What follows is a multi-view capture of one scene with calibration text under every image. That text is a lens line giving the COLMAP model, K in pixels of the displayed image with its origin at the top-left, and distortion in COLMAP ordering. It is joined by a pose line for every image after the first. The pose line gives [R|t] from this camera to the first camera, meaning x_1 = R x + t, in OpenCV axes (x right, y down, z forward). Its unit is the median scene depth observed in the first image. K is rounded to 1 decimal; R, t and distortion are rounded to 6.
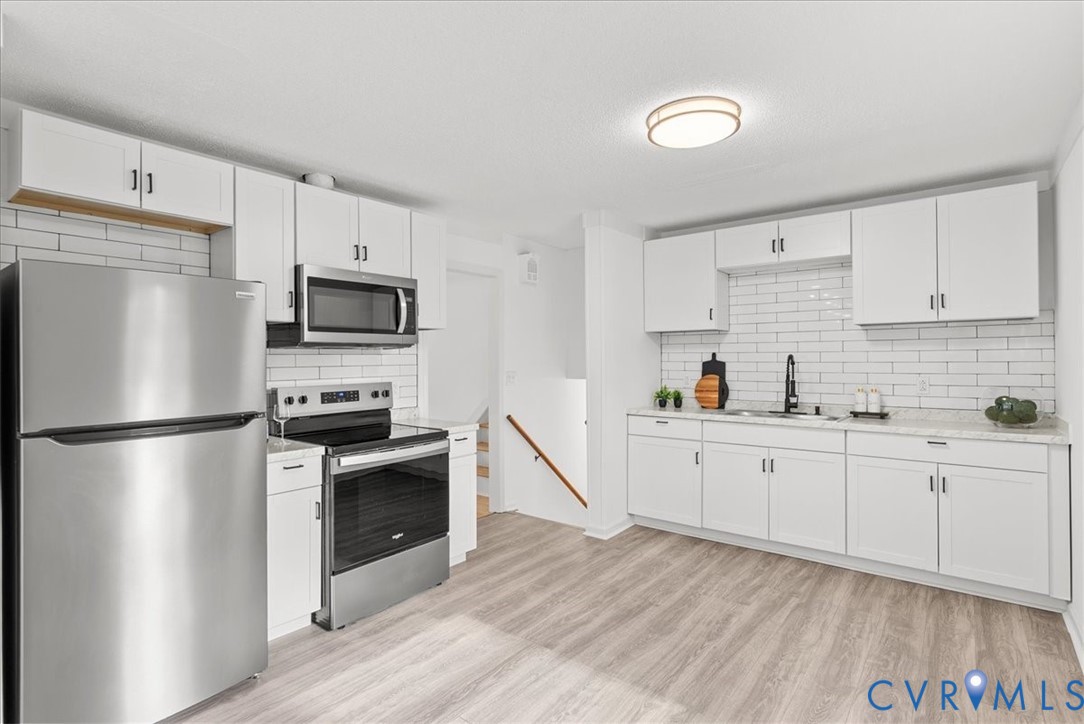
lens RADIAL K [[521.8, 0, 559.2], [0, 521.8, 346.6], [0, 0, 1]] dist [-0.000581, 0.000143]
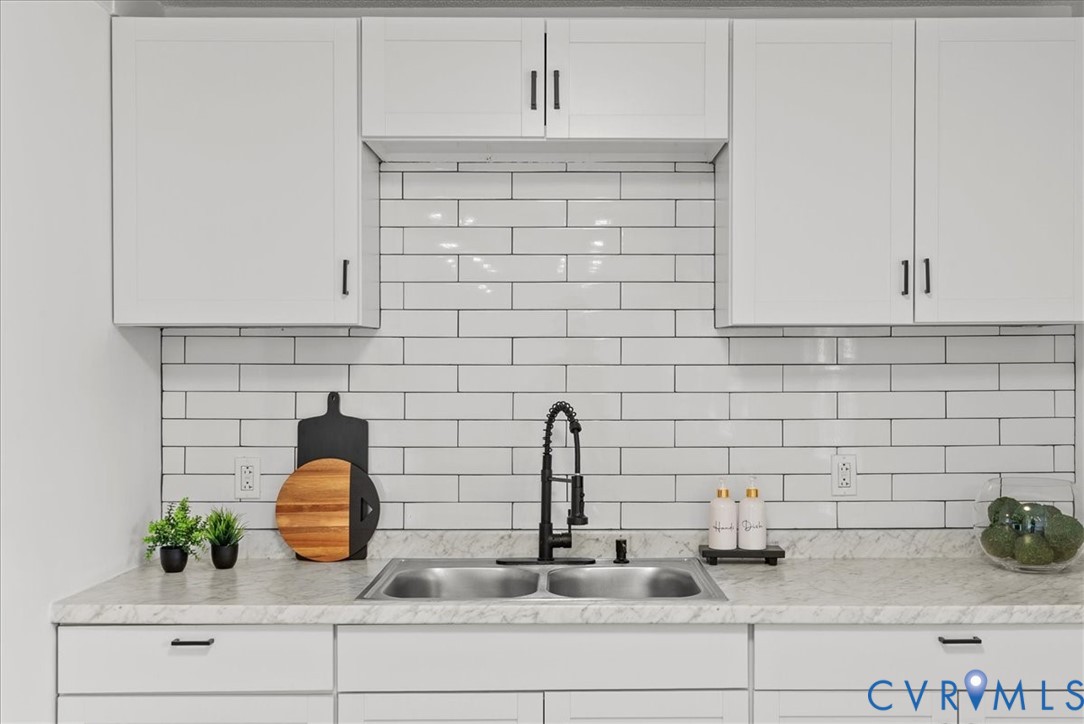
lens RADIAL K [[1012.7, 0, 546.2], [0, 1012.7, 360.6], [0, 0, 1]] dist [0.008070, 0.000000]
pose [[0.796535, 0.000957, 0.604591, 0.013774], [-0.016297, 0.999669, 0.019887, -0.026844], [-0.604372, -0.025694, 0.796288, 0.451996]]
